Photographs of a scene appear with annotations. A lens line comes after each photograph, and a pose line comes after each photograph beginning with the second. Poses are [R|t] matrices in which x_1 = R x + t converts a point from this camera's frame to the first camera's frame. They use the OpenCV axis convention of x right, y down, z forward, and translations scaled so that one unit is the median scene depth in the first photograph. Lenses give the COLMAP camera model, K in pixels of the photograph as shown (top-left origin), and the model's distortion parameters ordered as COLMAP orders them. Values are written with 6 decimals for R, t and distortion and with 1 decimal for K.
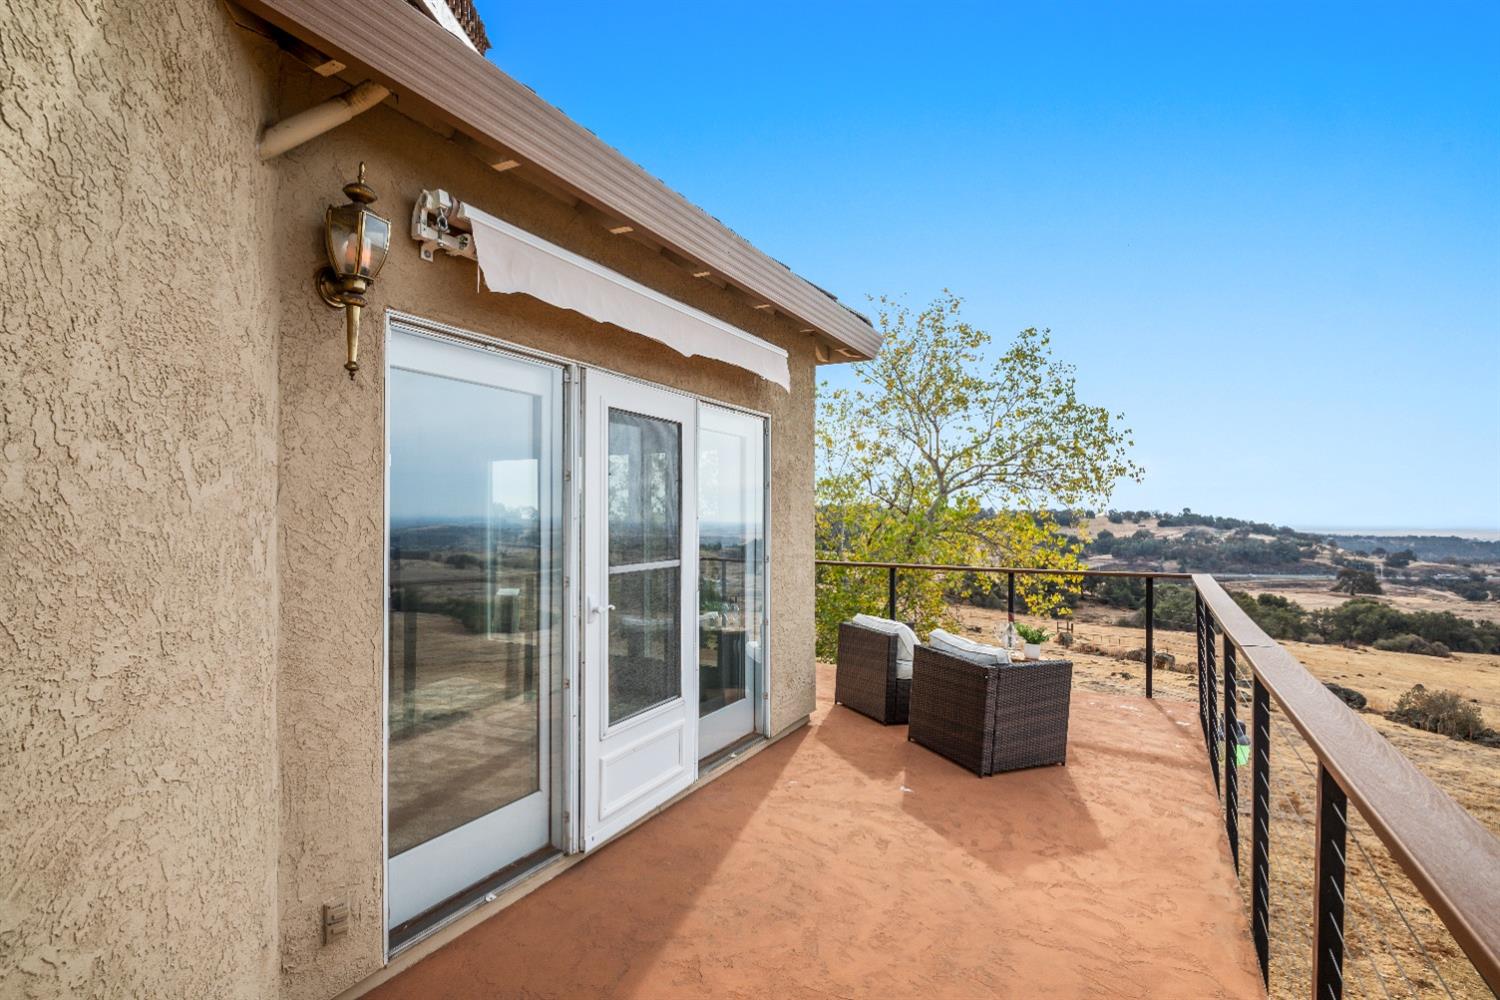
lens RADIAL K [[727.4, 0, 756.8], [0, 727.4, 508.5], [0, 0, 1]] dist [0.002680, 0.001076]
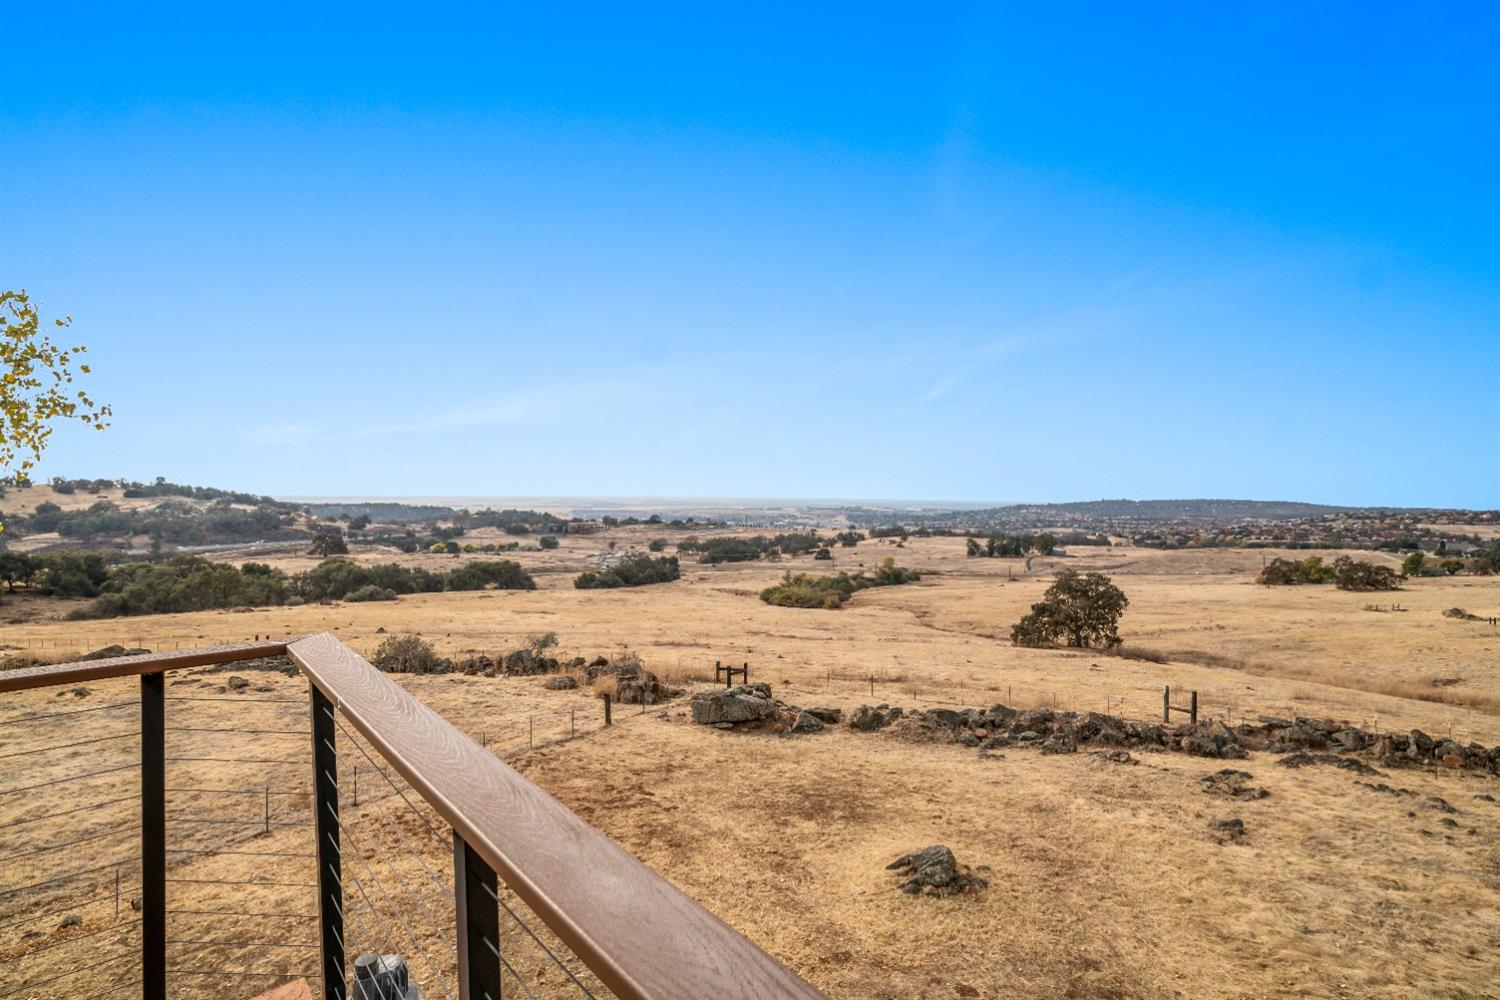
lens RADIAL K [[727.4, 0, 756.8], [0, 727.4, 508.5], [0, 0, 1]] dist [0.002680, 0.001076]
pose [[0.345867, -0.024142, 0.937973, 0.091801], [-0.014603, 0.999409, 0.031108, 0.002193], [-0.938170, -0.024456, 0.345311, 0.178049]]
